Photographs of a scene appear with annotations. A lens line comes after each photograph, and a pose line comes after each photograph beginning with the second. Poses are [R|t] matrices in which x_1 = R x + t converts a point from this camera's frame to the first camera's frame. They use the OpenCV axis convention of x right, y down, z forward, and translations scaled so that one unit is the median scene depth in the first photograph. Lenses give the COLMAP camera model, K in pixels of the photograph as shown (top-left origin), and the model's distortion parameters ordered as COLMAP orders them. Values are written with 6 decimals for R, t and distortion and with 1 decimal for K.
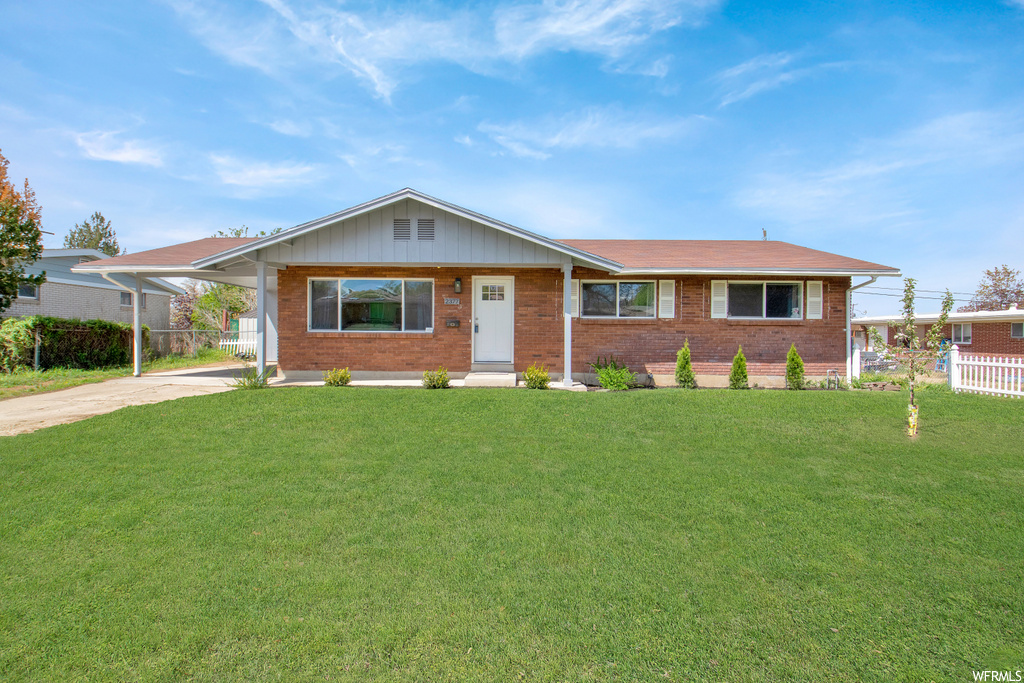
lens RADIAL K [[456.9, 0, 511.0], [0, 456.9, 329.2], [0, 0, 1]] dist [0.012124, -0.021076]
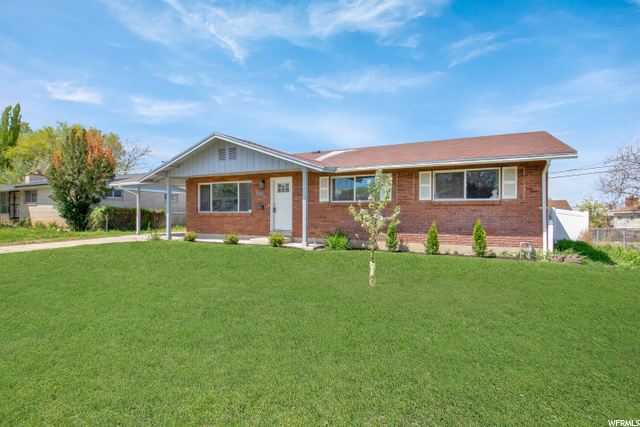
lens RADIAL K [[336.0, 0, 320.0], [0, 336.0, 213.5], [0, 0, 1]] dist [0.004123, 0.000239]
pose [[0.891399, -0.005279, -0.453189, 0.620493], [0.009047, 0.999940, 0.006146, 0.005349], [0.453129, -0.009578, 0.891393, 0.004097]]
